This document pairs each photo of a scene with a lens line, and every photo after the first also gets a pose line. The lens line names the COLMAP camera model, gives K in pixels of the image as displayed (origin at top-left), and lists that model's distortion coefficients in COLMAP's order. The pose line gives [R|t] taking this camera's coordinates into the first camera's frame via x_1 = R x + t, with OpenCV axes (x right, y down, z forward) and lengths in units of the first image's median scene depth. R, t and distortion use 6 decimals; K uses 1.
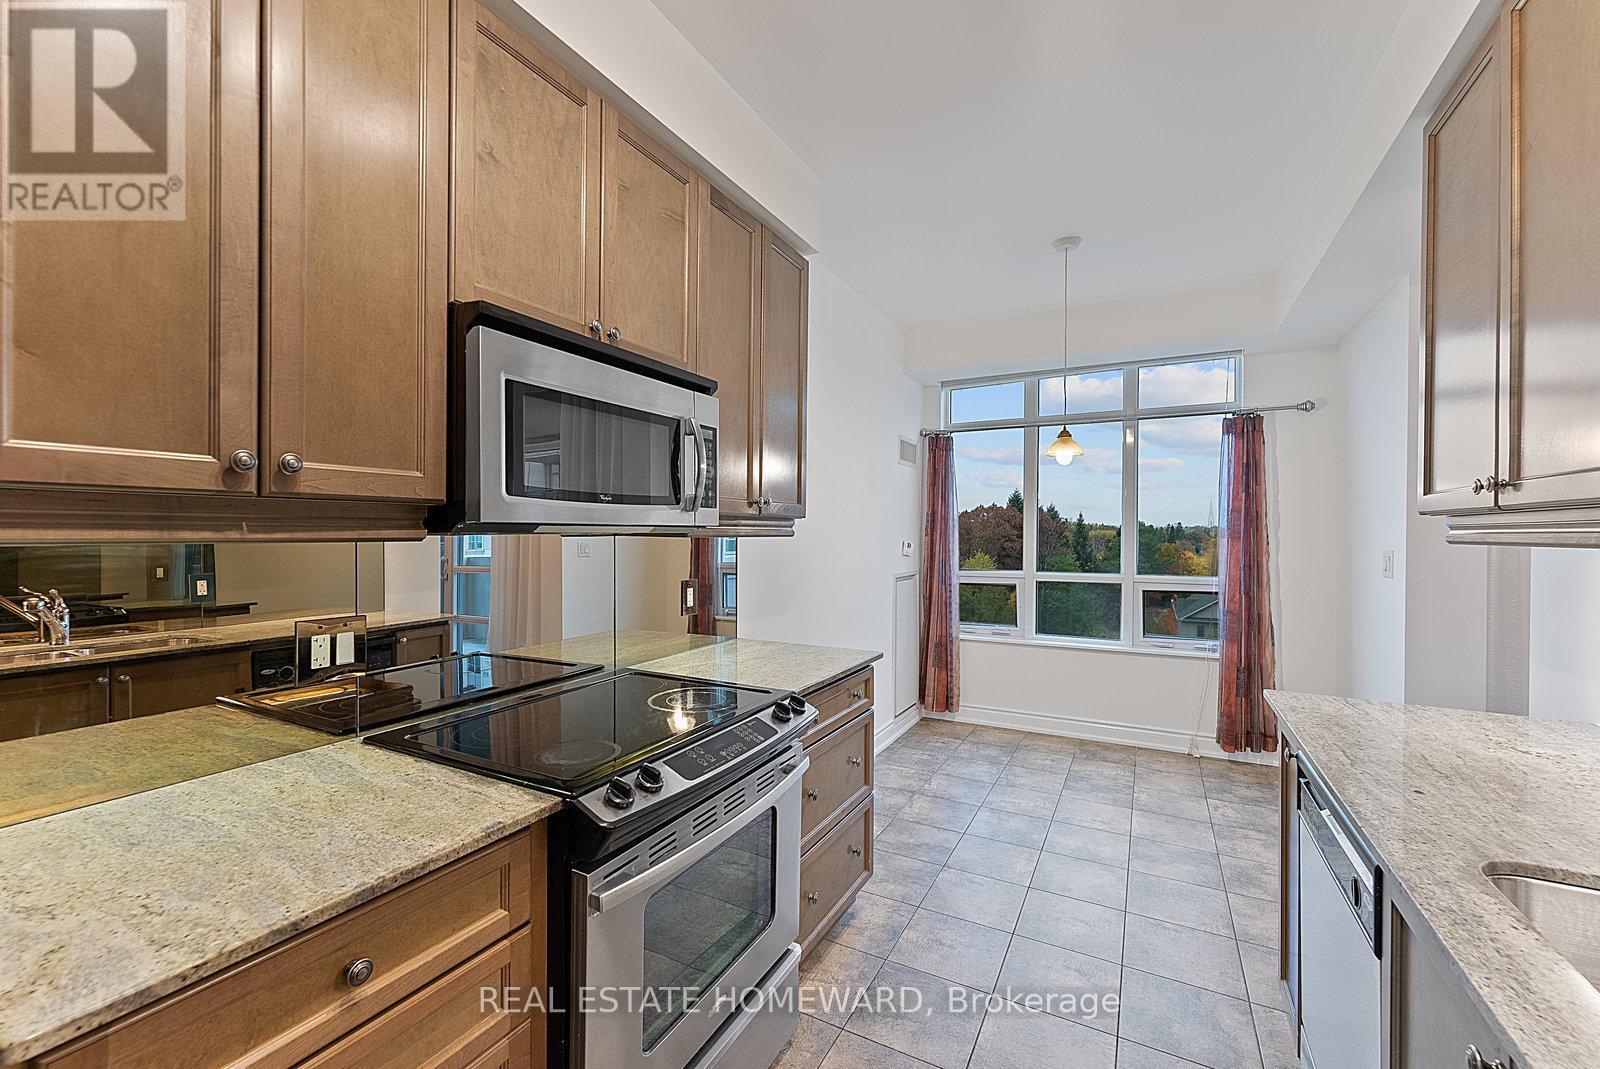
lens RADIAL K [[648.8, 0, 803.1], [0, 648.8, 531.9], [0, 0, 1]] dist [0.001489, -0.000010]
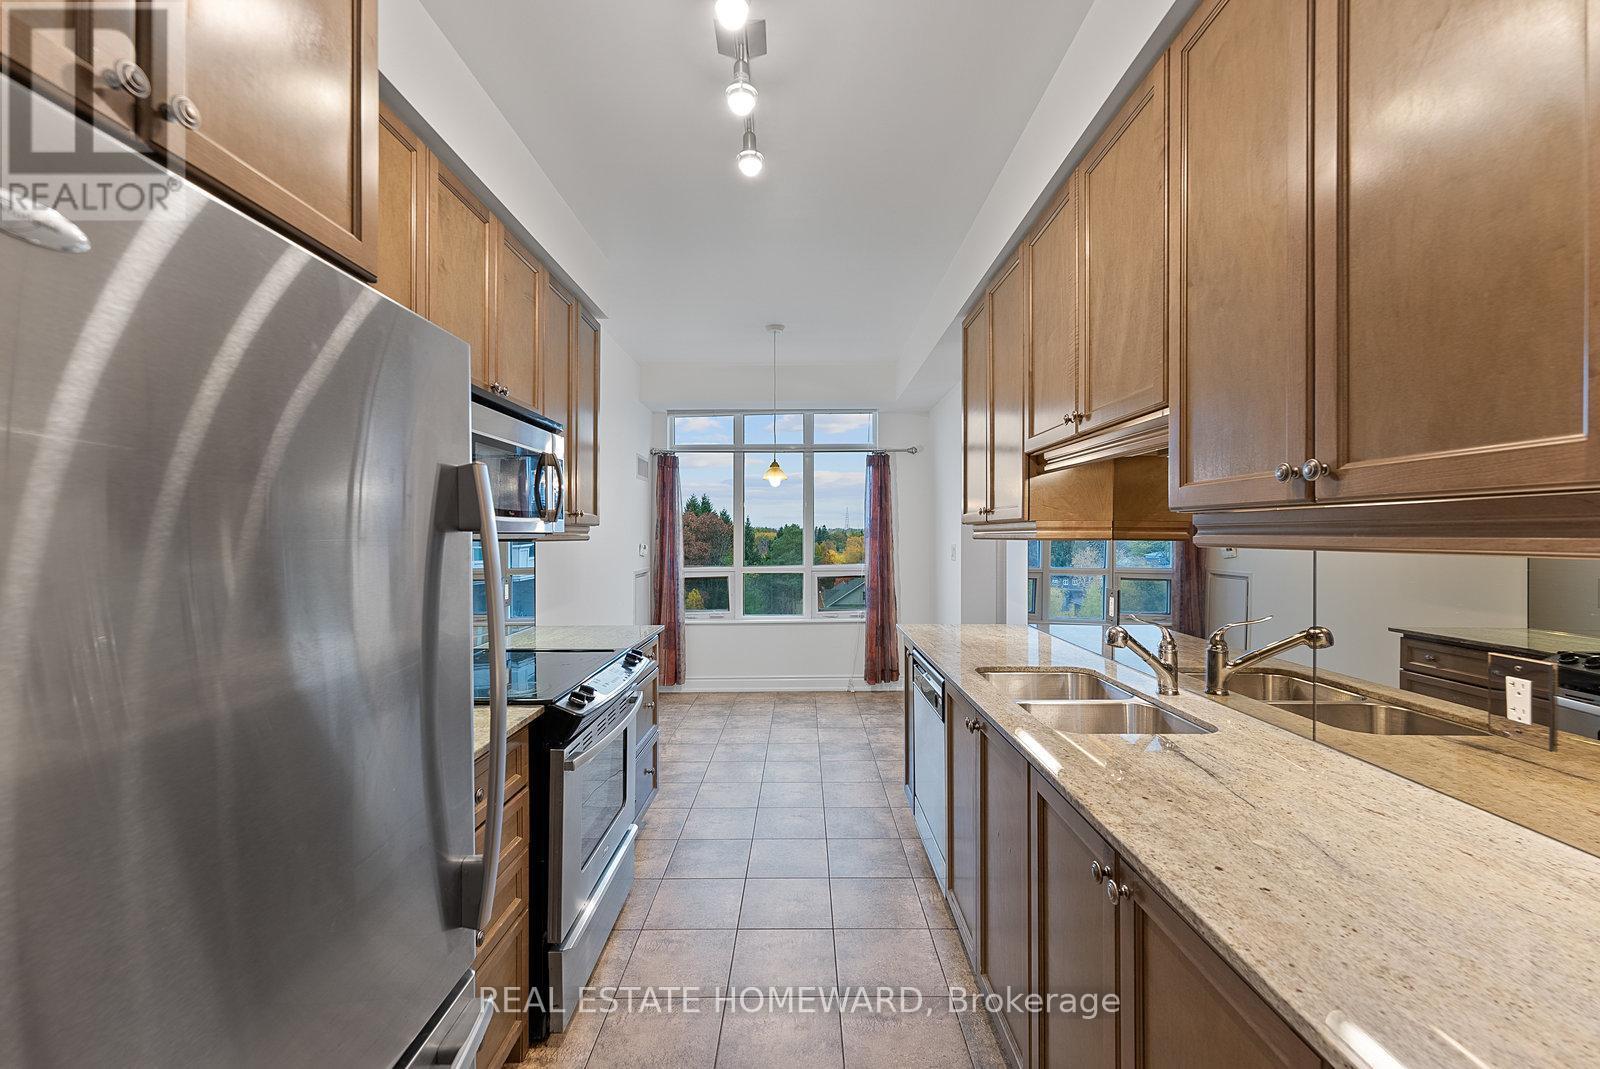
lens RADIAL K [[648.8, 0, 803.1], [0, 648.8, 531.9], [0, 0, 1]] dist [0.001489, -0.000010]
pose [[0.879963, -0.006238, 0.475001, -0.166341], [0.008422, 0.999961, -0.002471, -0.001443], [-0.474967, 0.006175, 0.879982, -0.206034]]
